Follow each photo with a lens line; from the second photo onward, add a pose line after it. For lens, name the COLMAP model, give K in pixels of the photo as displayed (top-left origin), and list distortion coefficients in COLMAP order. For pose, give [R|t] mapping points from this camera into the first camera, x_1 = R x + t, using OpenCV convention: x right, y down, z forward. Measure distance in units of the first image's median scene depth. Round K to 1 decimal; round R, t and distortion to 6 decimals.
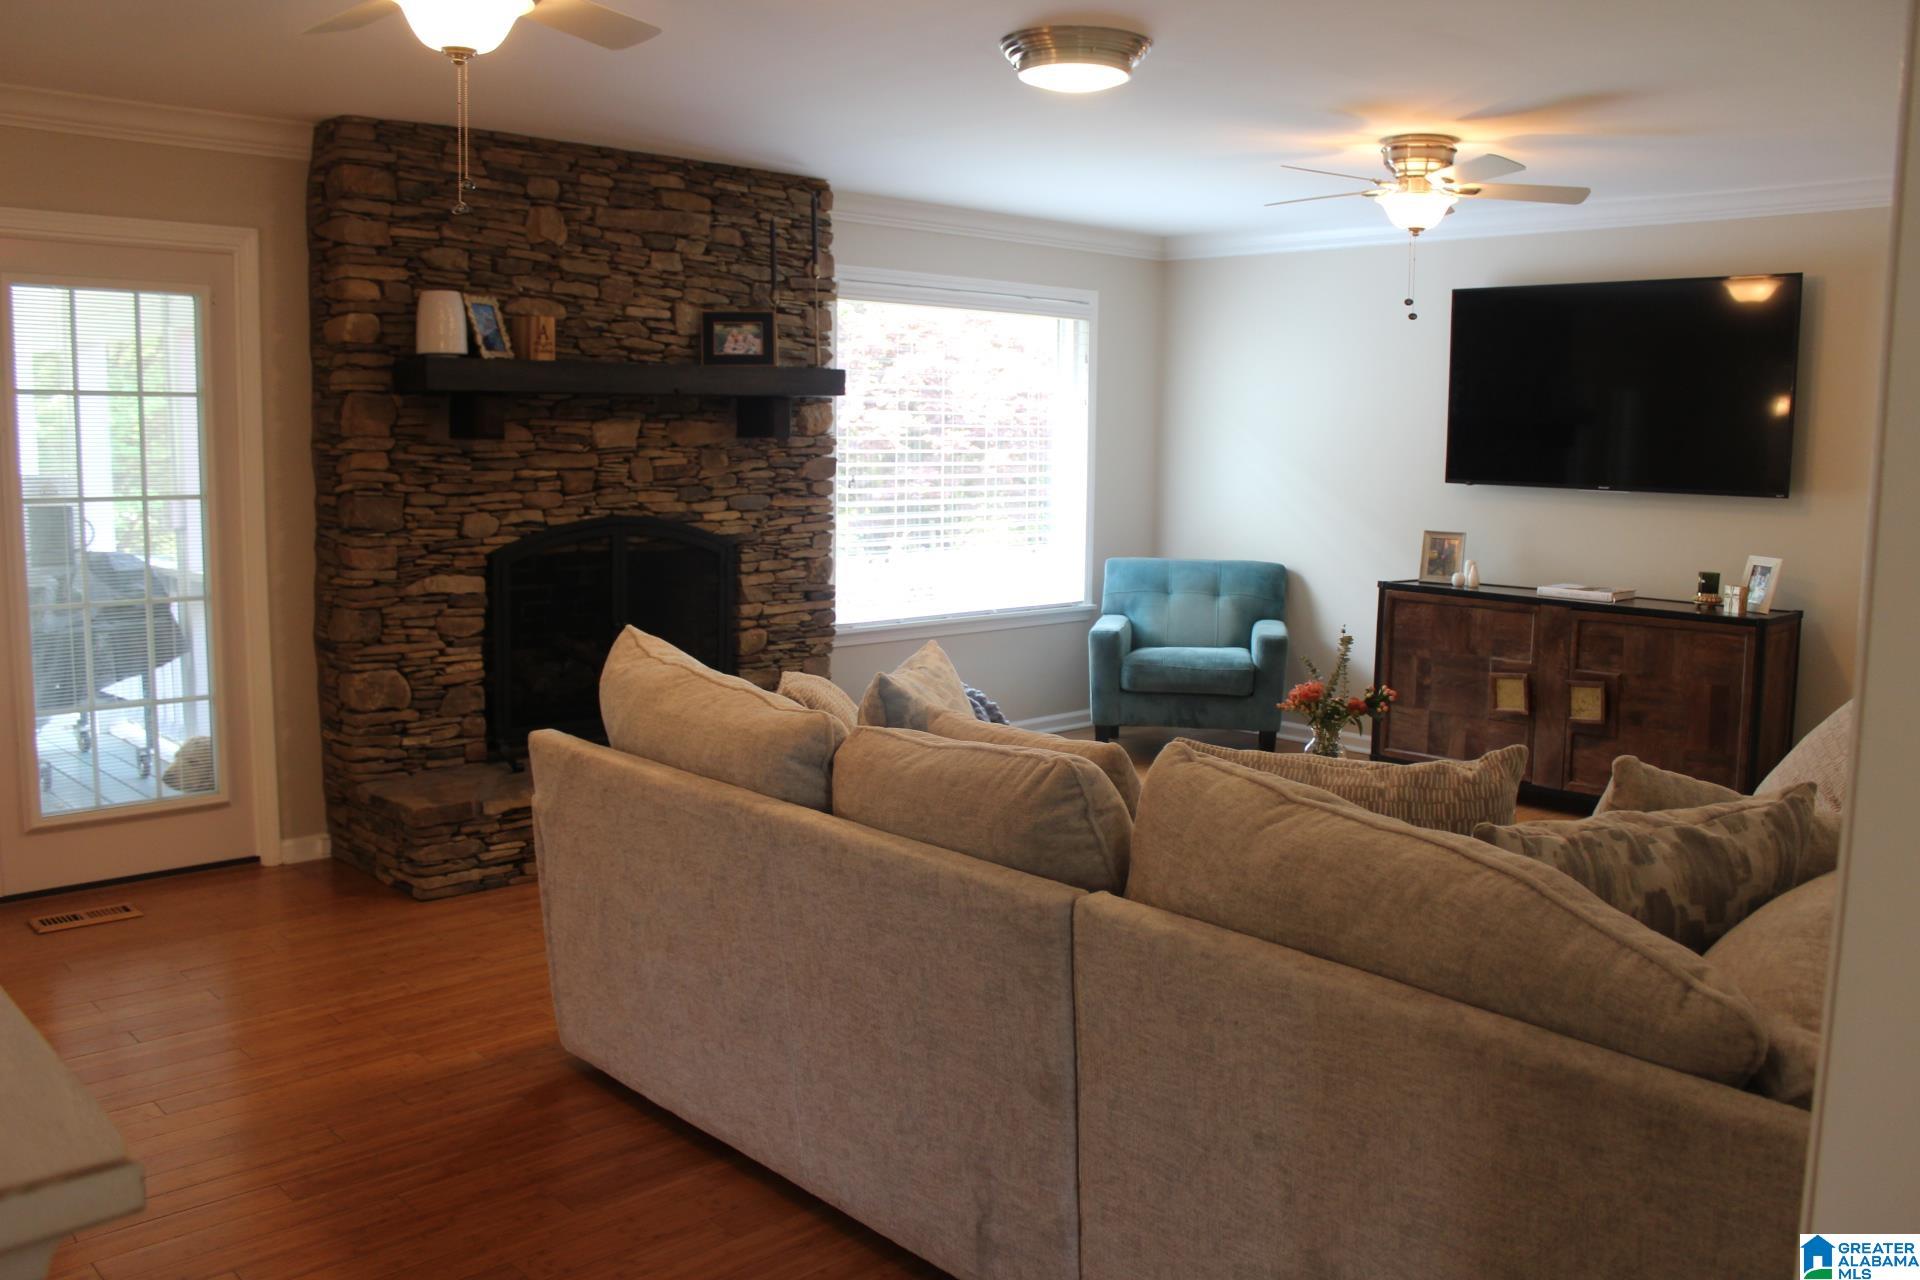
lens RADIAL K [[1588.8, 0, 960.0], [0, 1588.8, 640.0], [0, 0, 1]] dist [-0.148455, 0.120543]
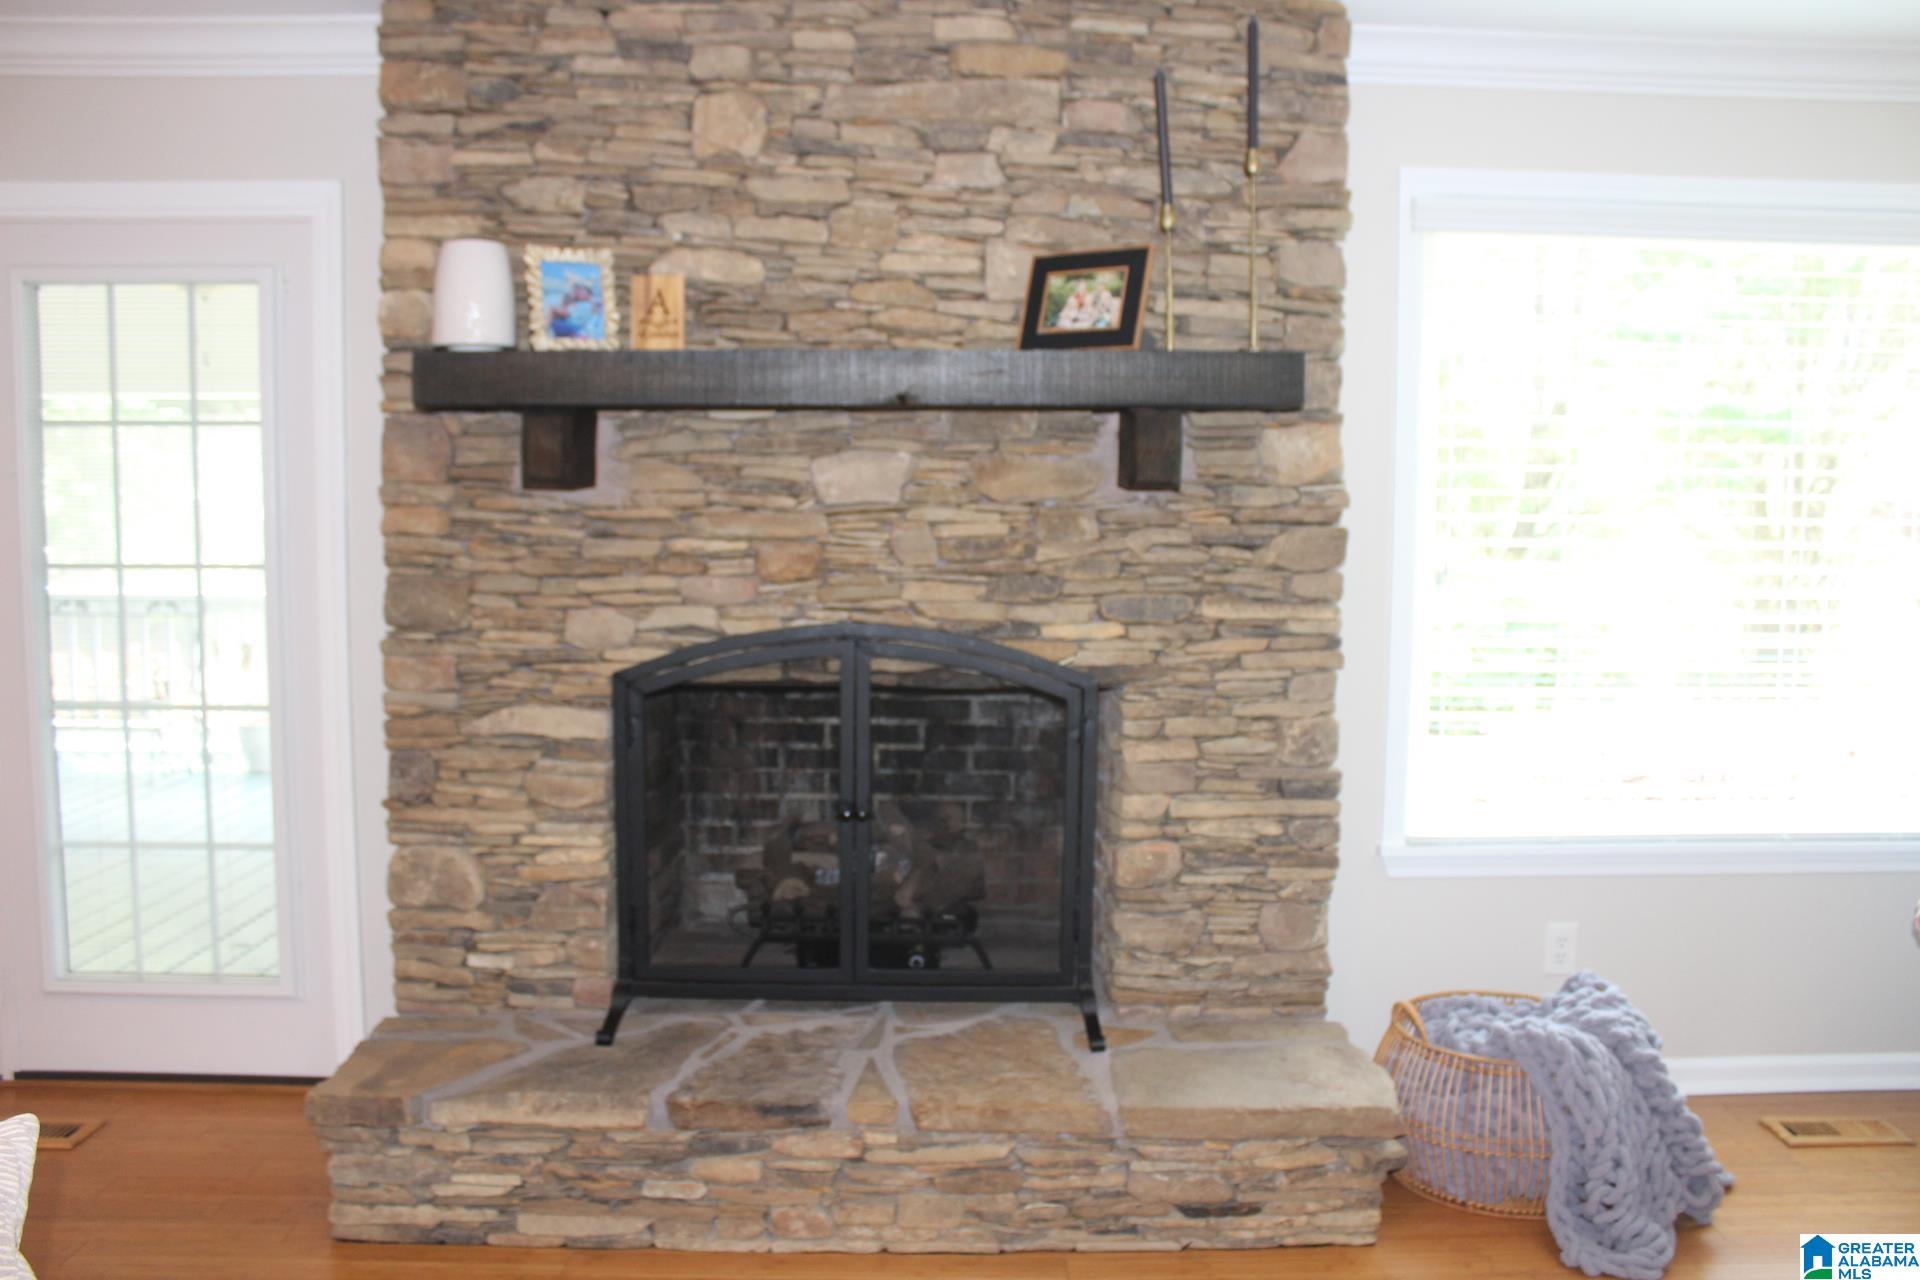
lens RADIAL K [[1588.8, 0, 960.0], [0, 1588.8, 640.0], [0, 0, 1]] dist [-0.148455, 0.120543]
pose [[0.742676, 0.058553, -0.667086, 0.198170], [-0.086306, 0.996231, -0.008642, -0.072594], [0.664066, 0.063992, 0.744930, 0.613167]]
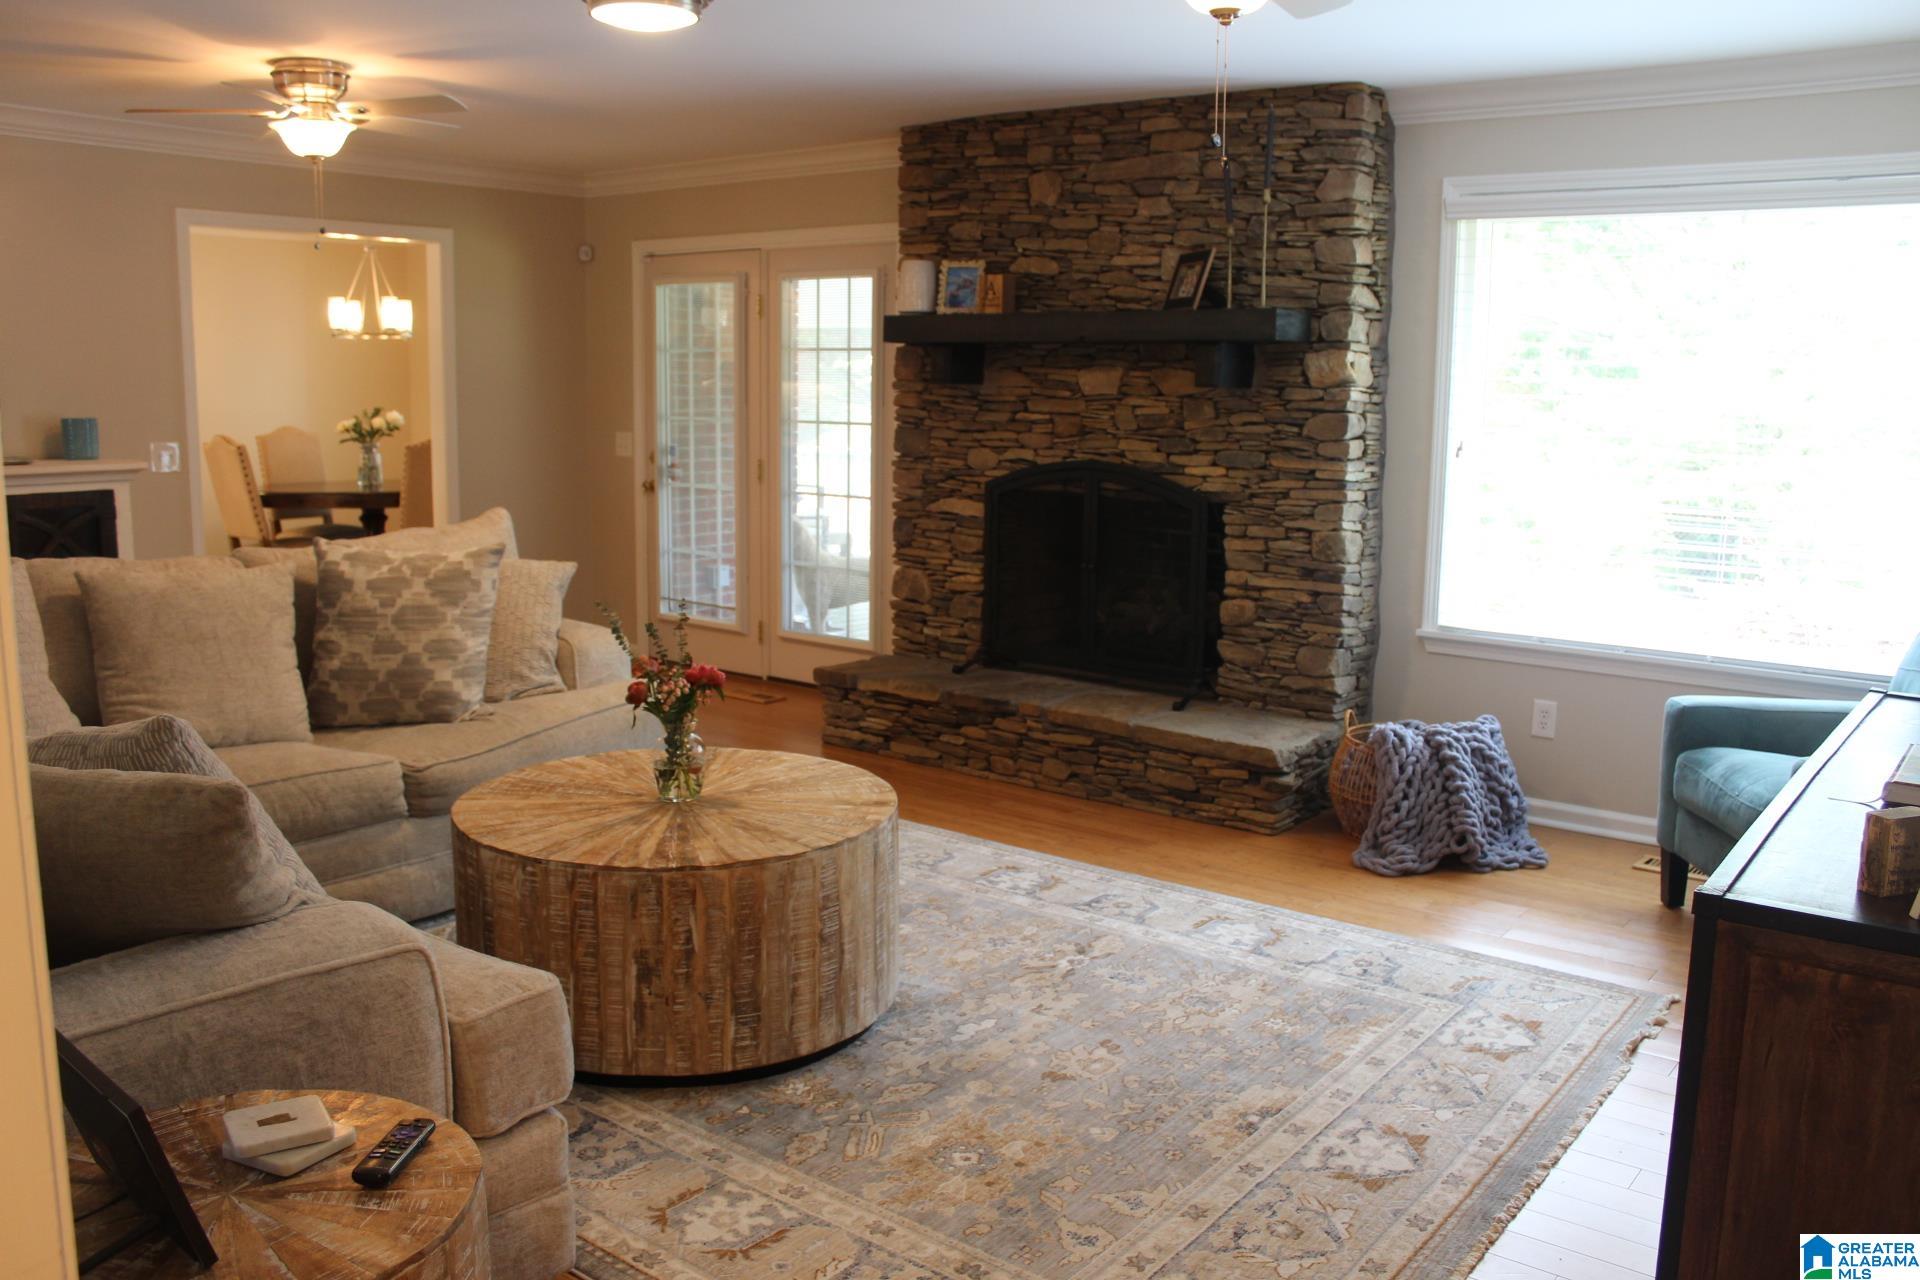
lens RADIAL K [[1588.8, 0, 960.0], [0, 1588.8, 640.0], [0, 0, 1]] dist [-0.148455, 0.120543]
pose [[0.149658, 0.151451, -0.977070, 0.821491], [-0.141727, 0.981280, 0.130396, -0.088660], [0.978527, 0.118962, 0.168321, 0.772083]]
